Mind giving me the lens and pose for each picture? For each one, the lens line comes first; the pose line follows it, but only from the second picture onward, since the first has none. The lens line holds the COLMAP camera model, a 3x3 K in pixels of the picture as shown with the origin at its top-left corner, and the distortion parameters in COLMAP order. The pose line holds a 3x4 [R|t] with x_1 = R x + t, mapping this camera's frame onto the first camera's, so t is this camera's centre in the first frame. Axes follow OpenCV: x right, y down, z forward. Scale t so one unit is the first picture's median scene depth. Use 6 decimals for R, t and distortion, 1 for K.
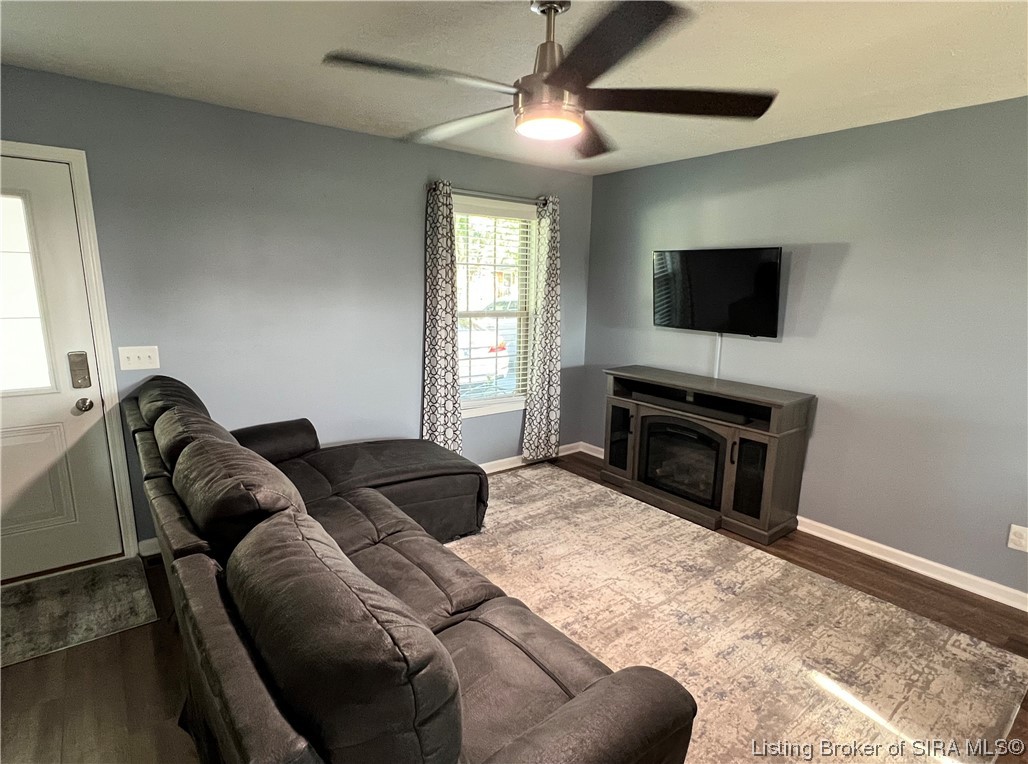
lens RADIAL K [[539.1, 0, 514.8], [0, 539.1, 392.2], [0, 0, 1]] dist [-0.004575, -0.000660]
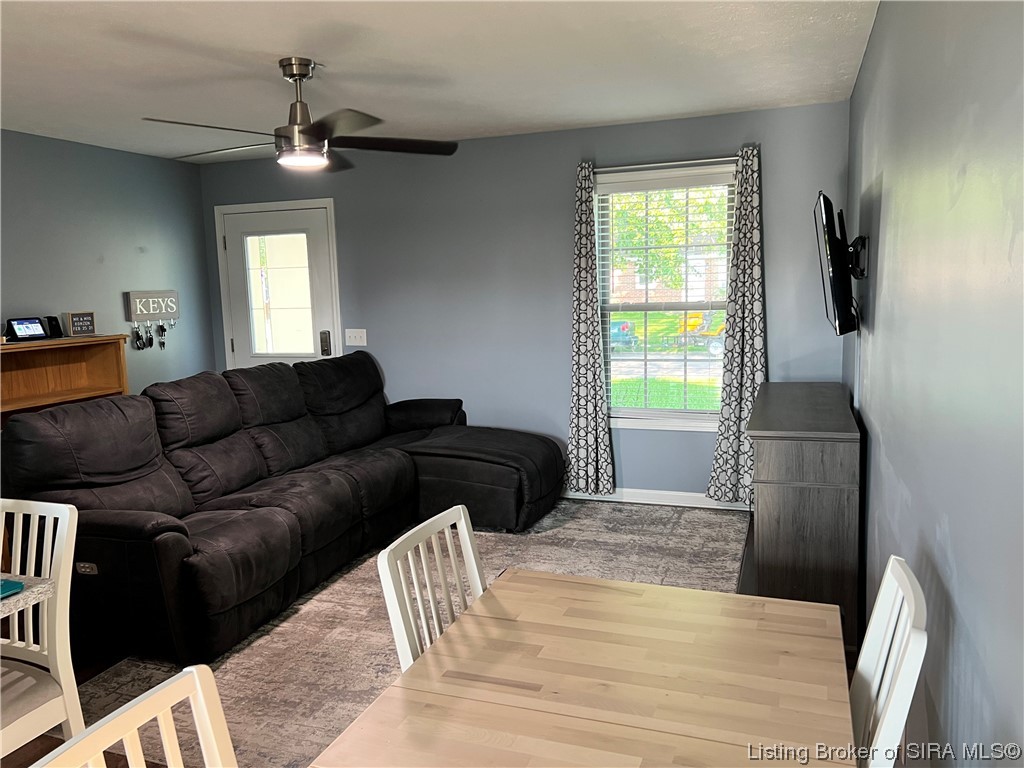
lens RADIAL K [[791.7, 0, 511.8], [0, 791.7, 384.3], [0, 0, 1]] dist [0.077772, 0.000157]
pose [[0.532552, 0.072604, -0.843277, 0.975301], [-0.129031, 0.991633, 0.003890, -0.002419], [0.836504, 0.106737, 0.537465, 0.190693]]
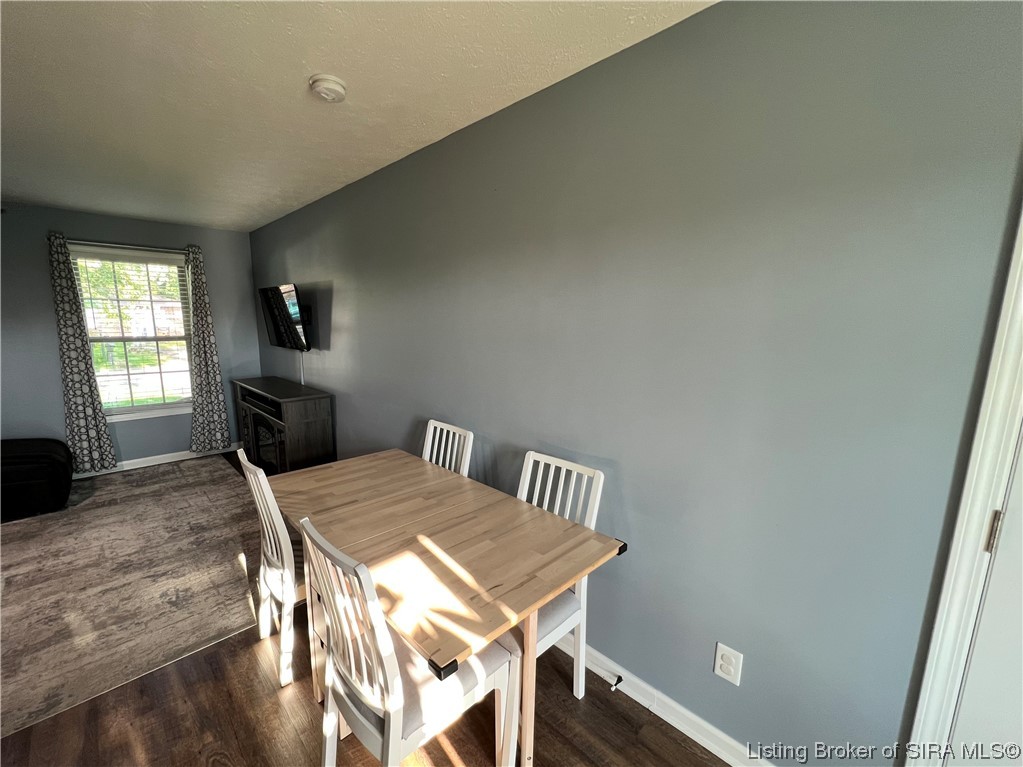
lens RADIAL K [[420.4, 0, 487.7], [0, 420.4, 394.4], [0, 0, 1]] dist [-0.002150, -0.000024]
pose [[0.995296, -0.029952, 0.092131, 0.764234], [0.032370, 0.999167, -0.024867, 0.042709], [-0.091310, 0.027732, 0.995436, -0.067830]]
